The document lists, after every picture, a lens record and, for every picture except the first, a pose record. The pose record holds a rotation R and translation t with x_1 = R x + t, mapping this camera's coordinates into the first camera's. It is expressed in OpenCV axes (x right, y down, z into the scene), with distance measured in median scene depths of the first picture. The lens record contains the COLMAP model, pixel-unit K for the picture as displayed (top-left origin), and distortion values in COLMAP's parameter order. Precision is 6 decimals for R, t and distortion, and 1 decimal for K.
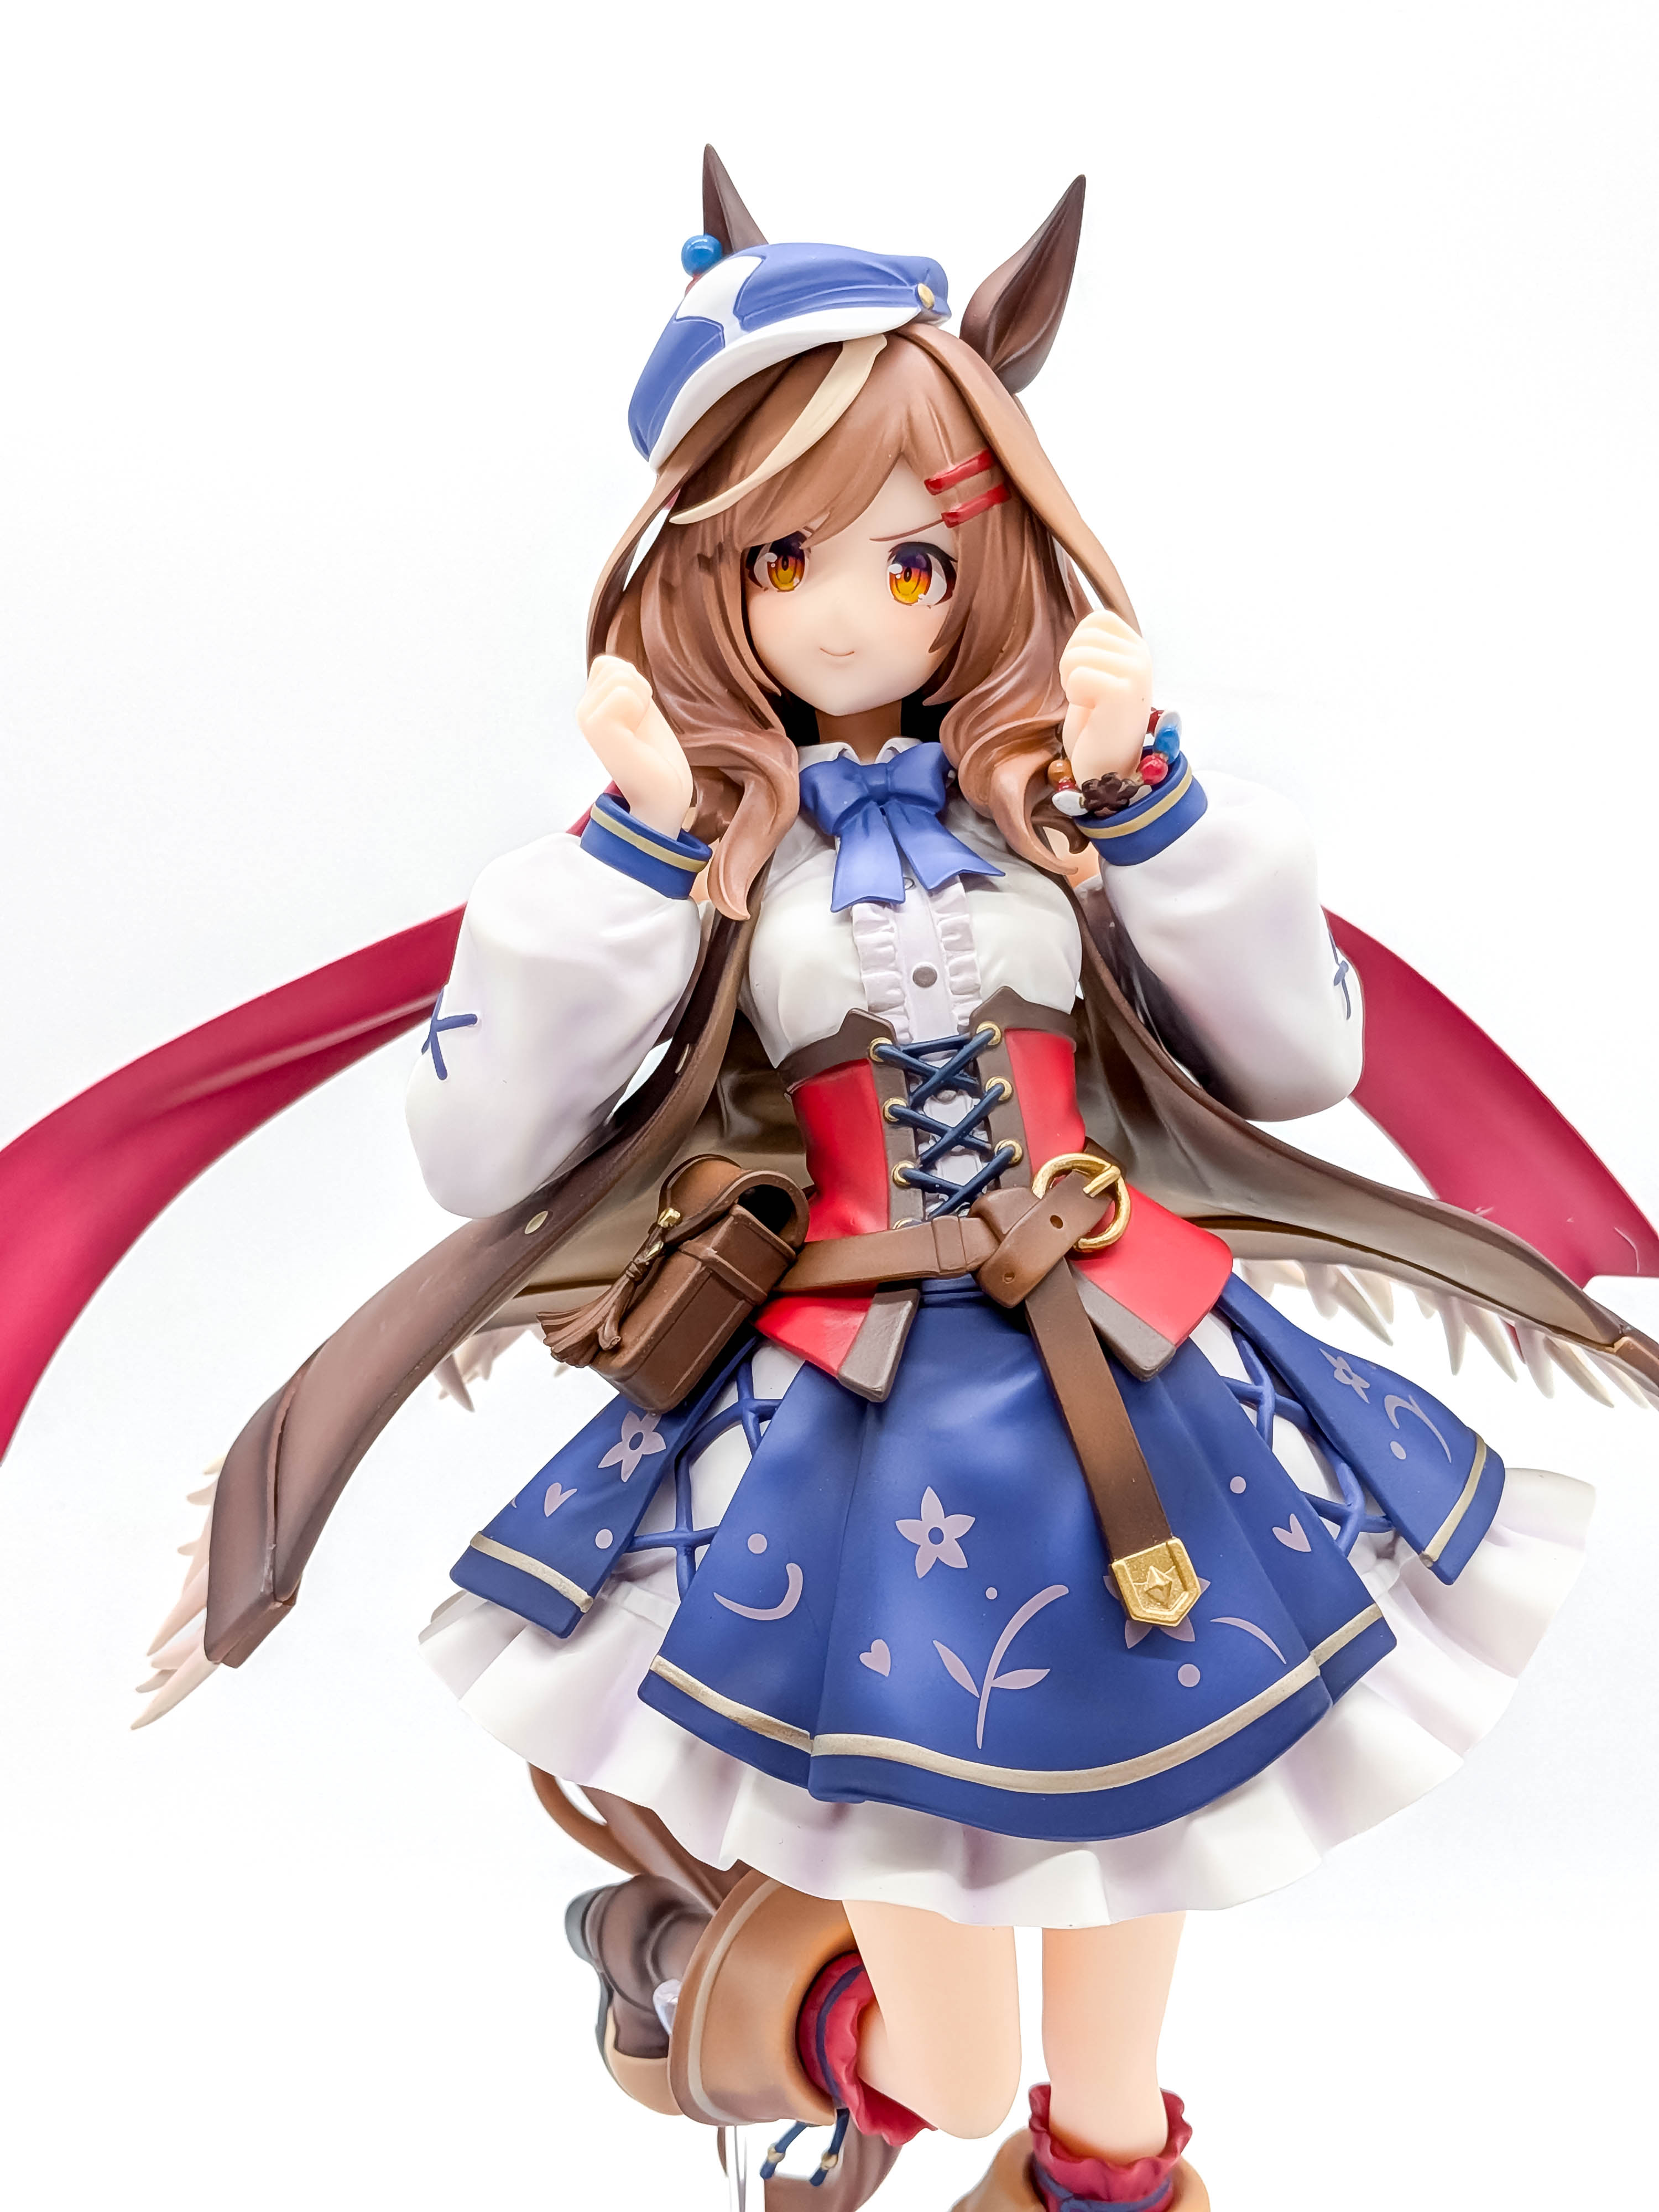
lens RADIAL K [[3271.2, 0, 809.9], [0, 3271.2, 1122.9], [0, 0, 1]] dist [0.080798, 0.000000]
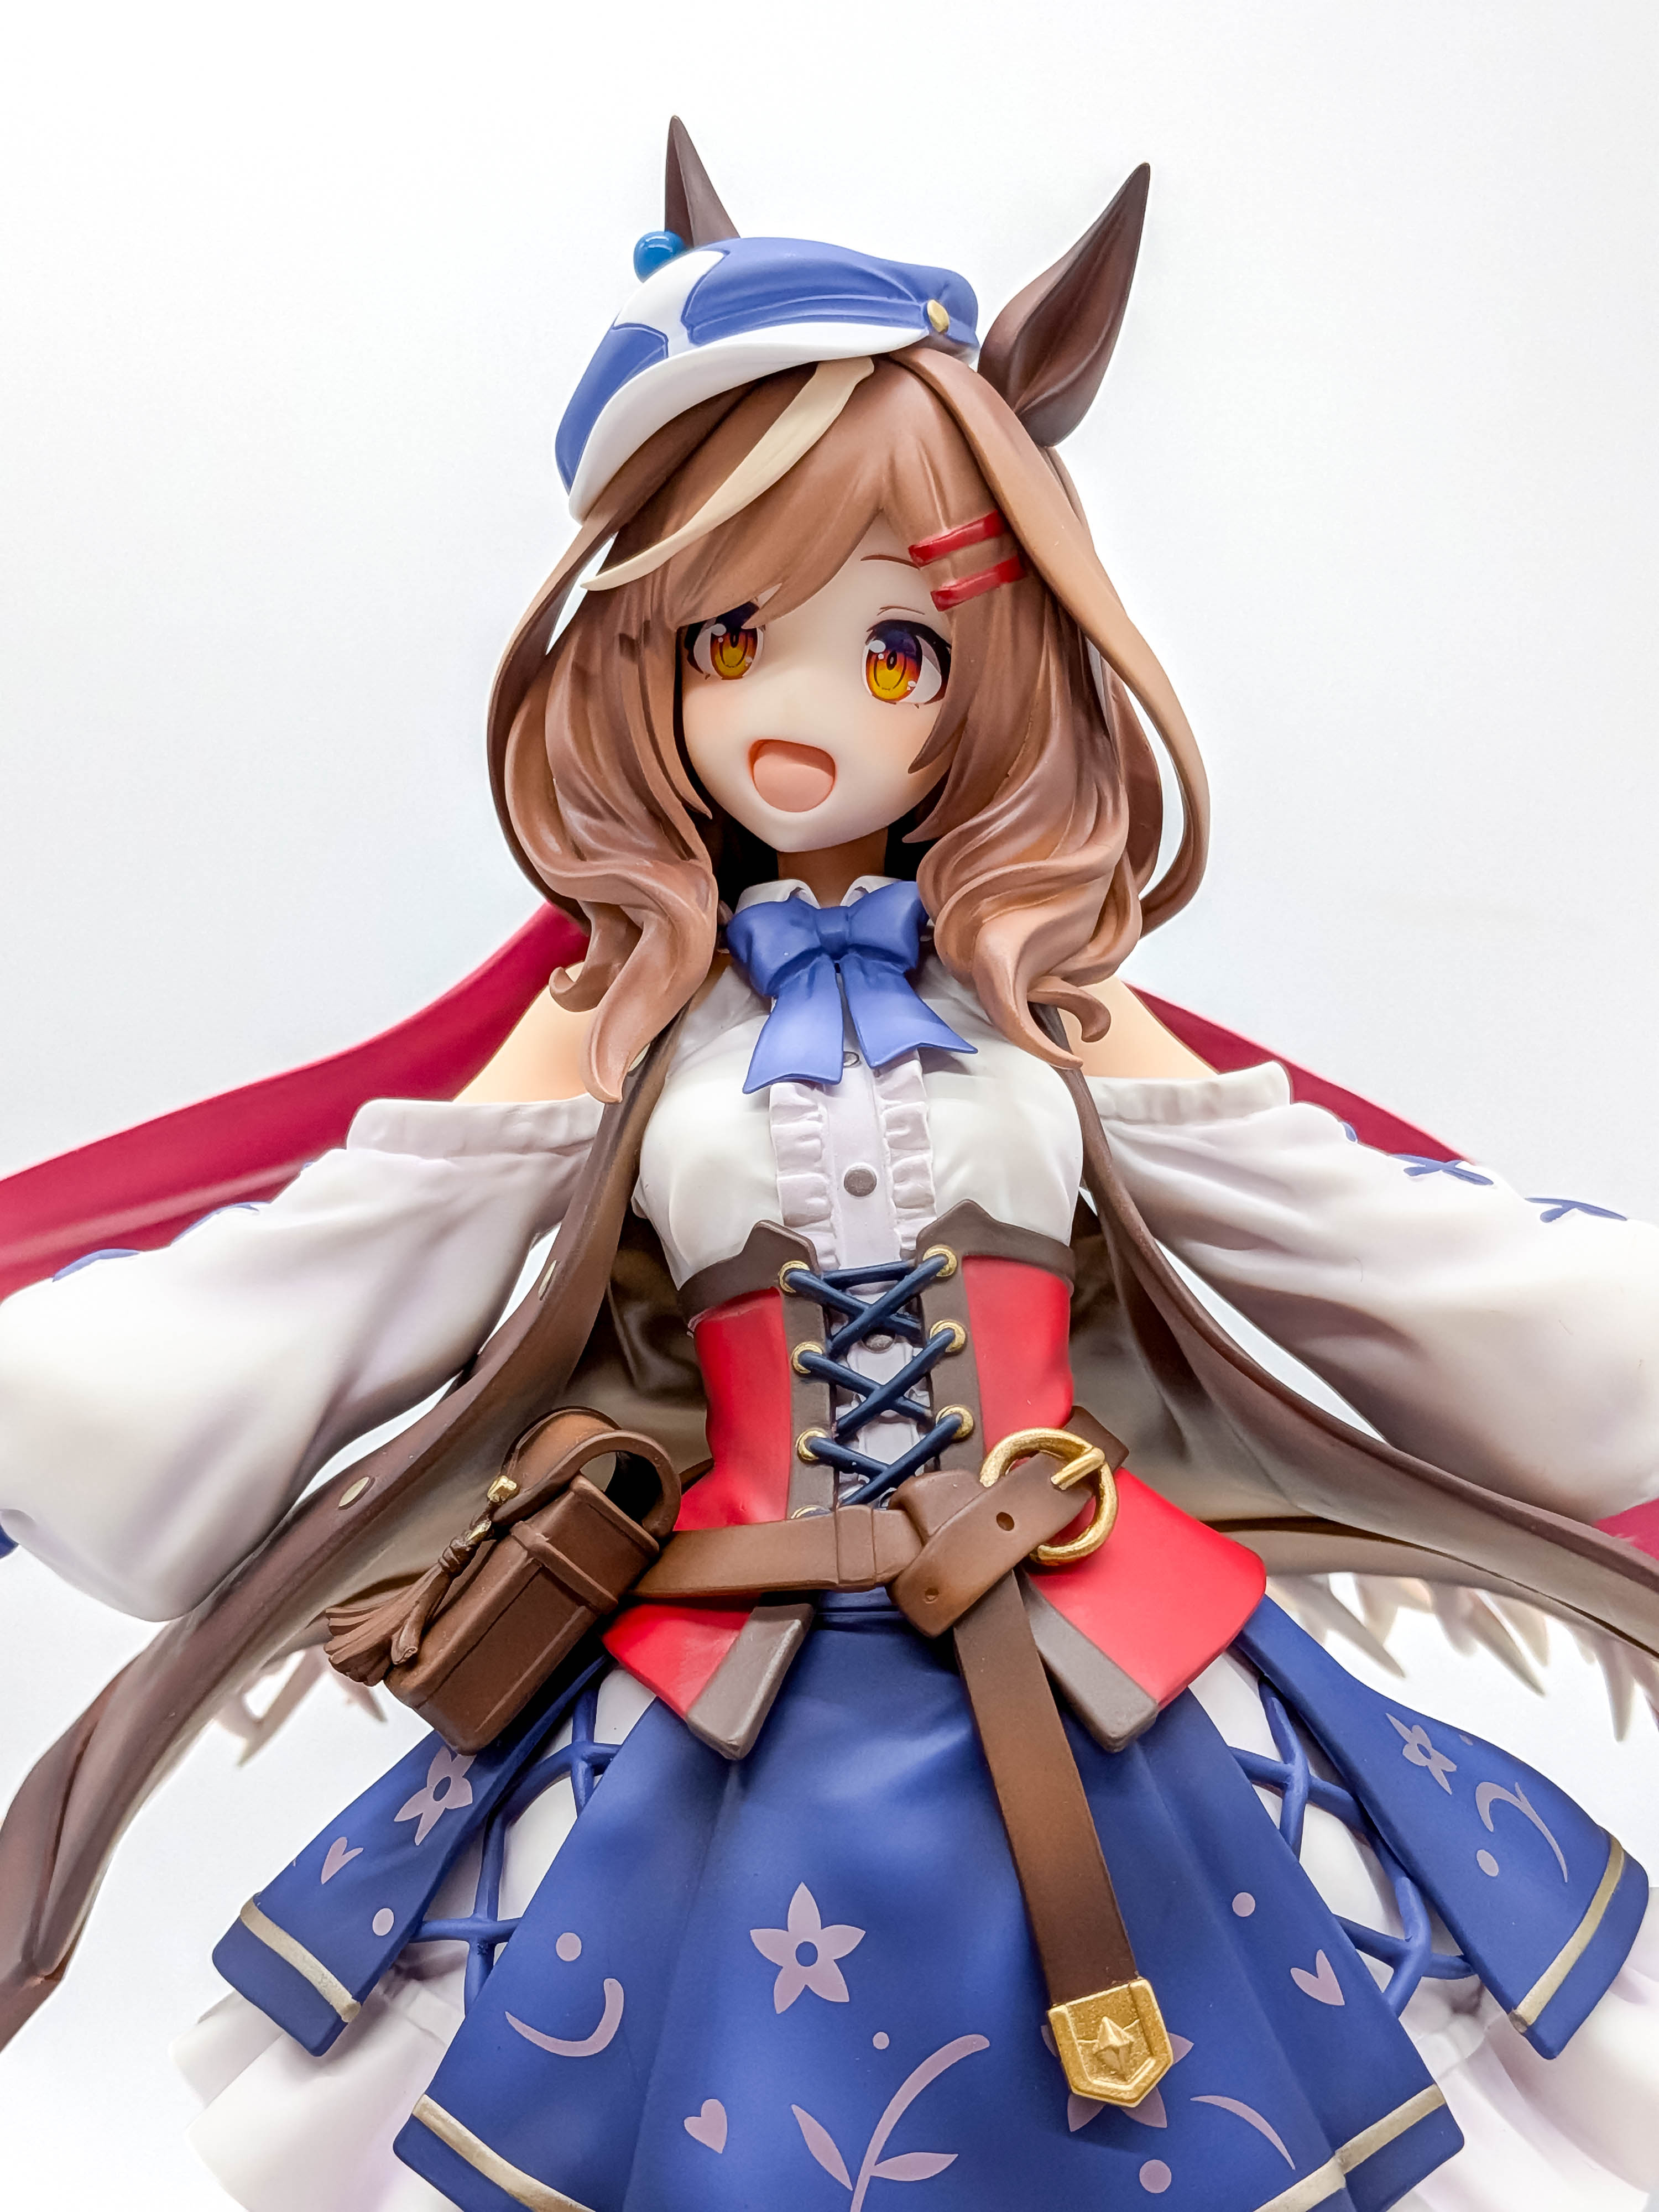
lens RADIAL K [[3271.2, 0, 784.3], [0, 3271.2, 1146.7], [0, 0, 1]] dist [0.080798, 0.000000]
pose [[0.993729, 0.038976, -0.104803, 0.097015], [-0.046135, 0.996701, -0.066775, -0.001999], [0.101855, 0.071191, 0.992249, 0.256700]]
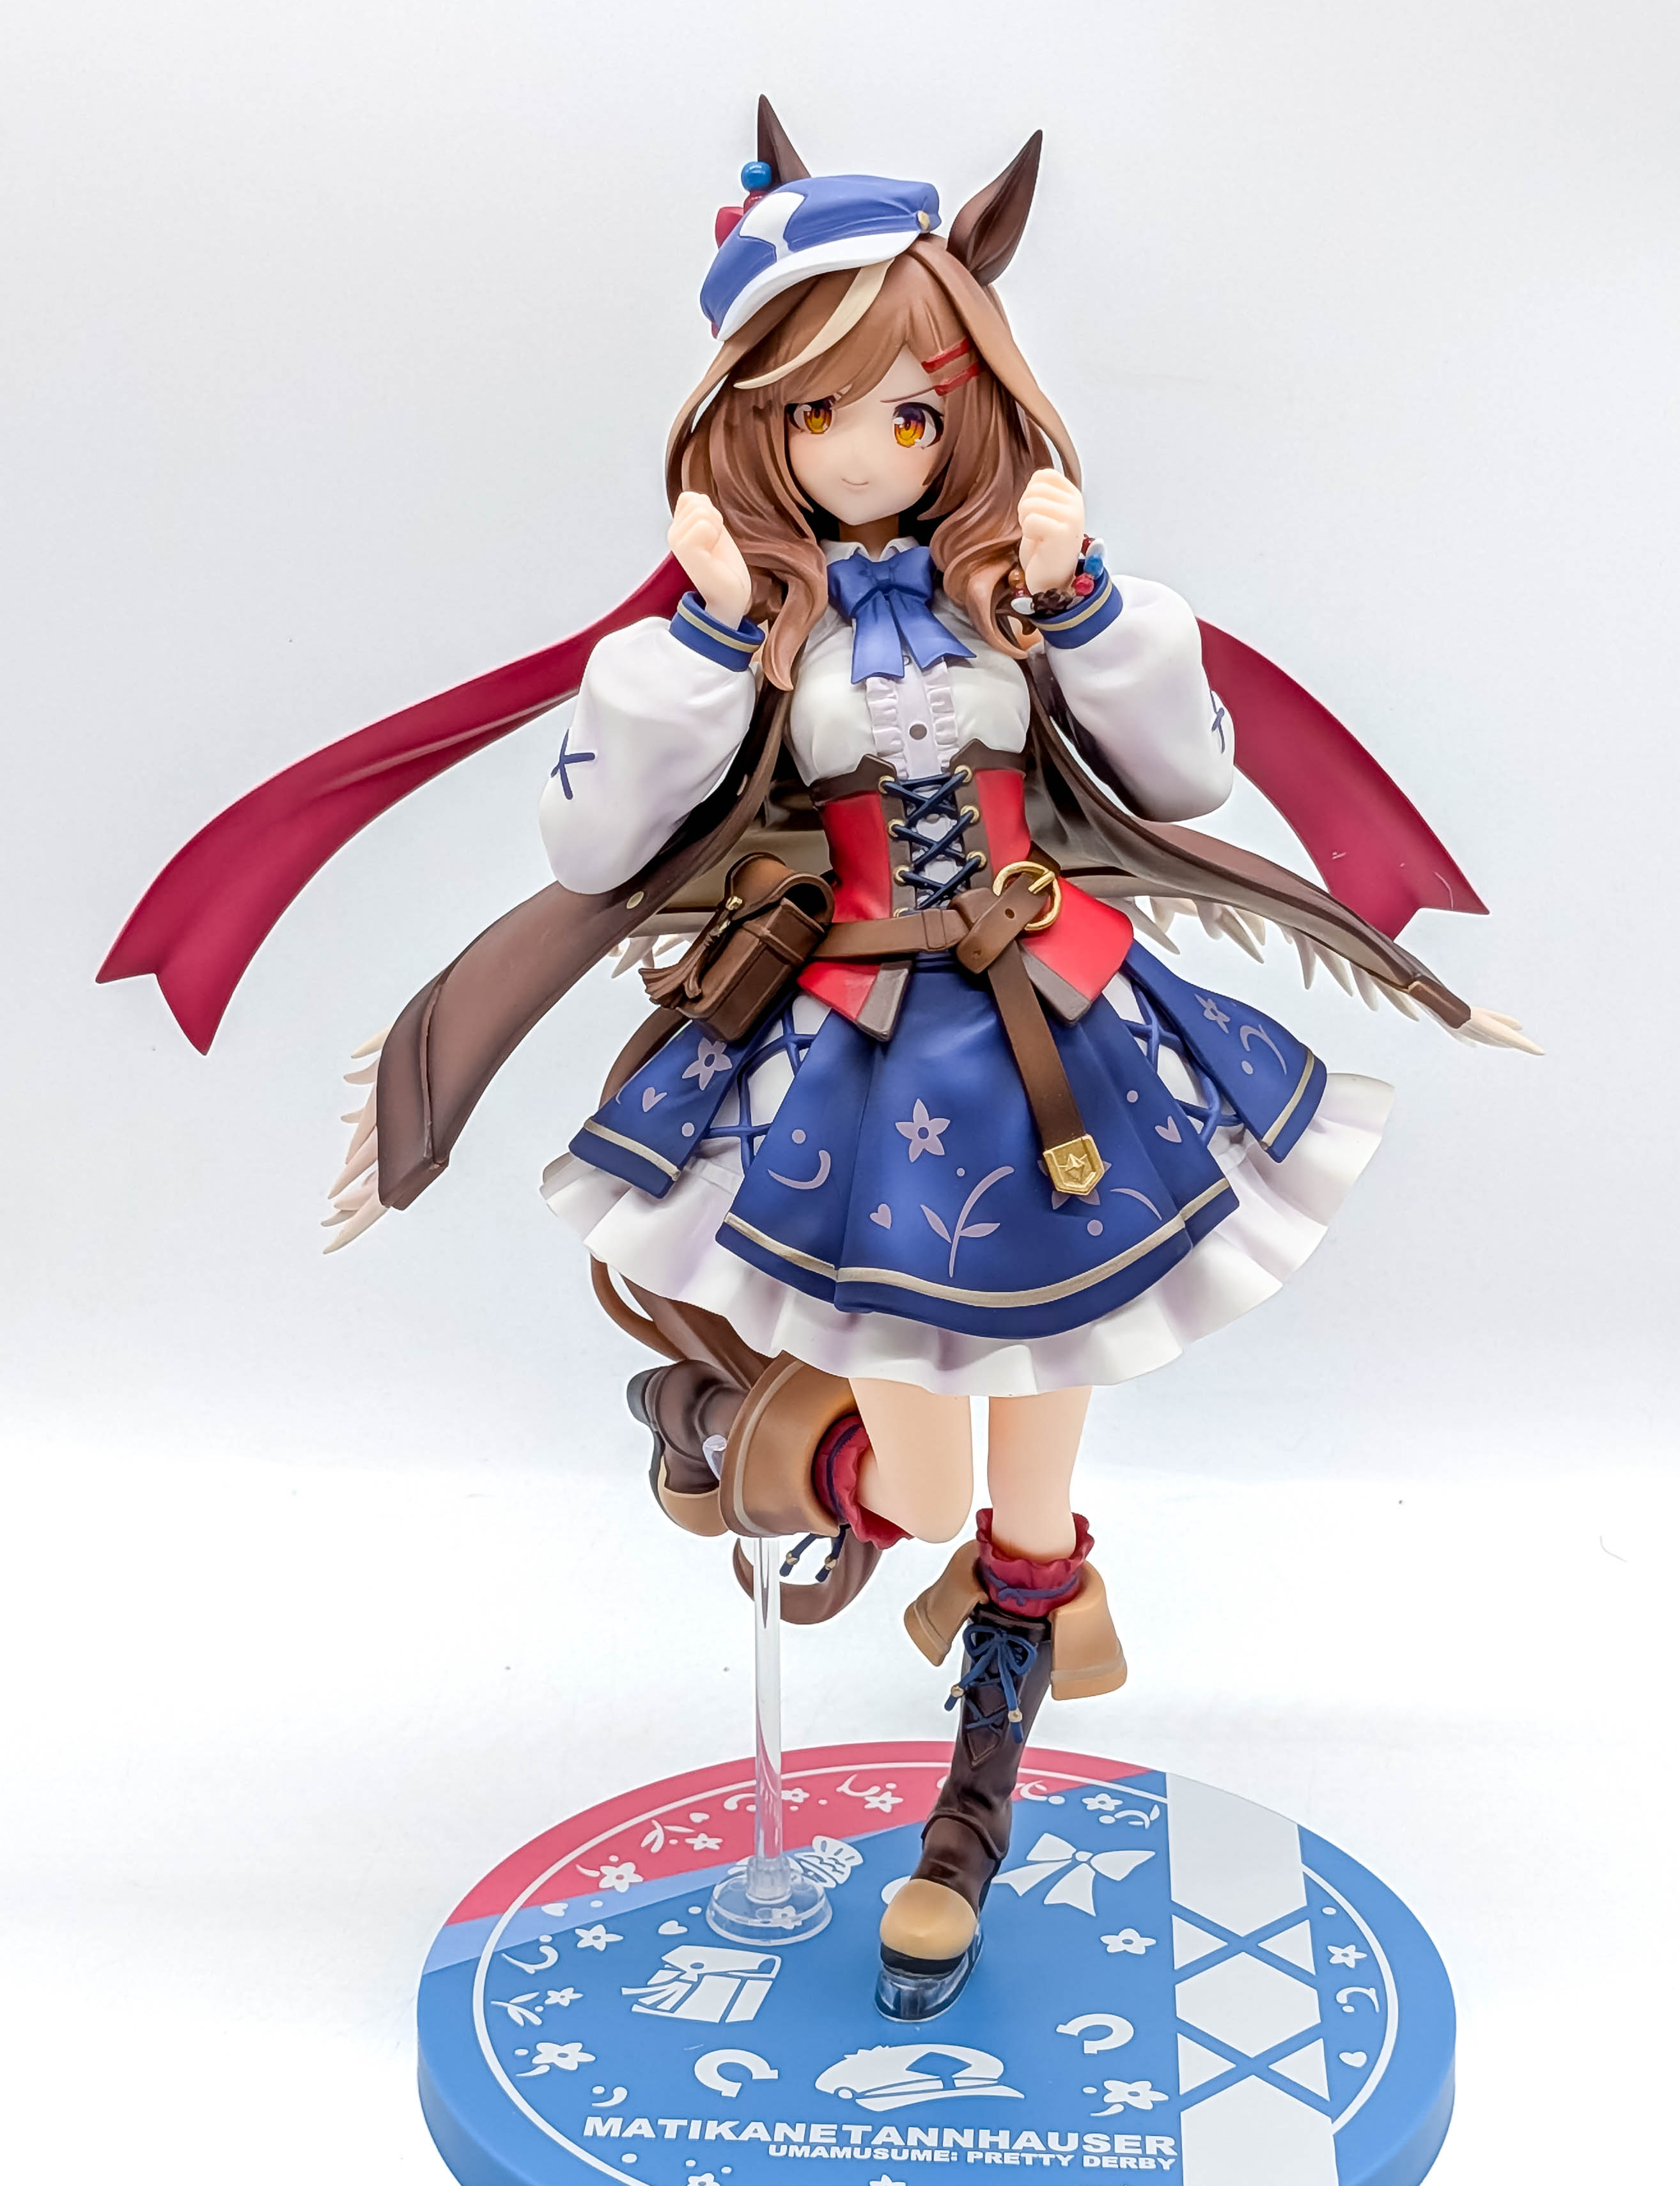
lens RADIAL K [[3666.7, 0, 844.4], [0, 3666.7, 946.2], [0, 0, 1]] dist [0.145535, 0.000000]
pose [[0.999248, 0.007791, 0.037980, -0.055537], [-0.012145, 0.993196, 0.115816, -0.135889], [-0.036820, -0.116190, 0.992544, -0.567905]]
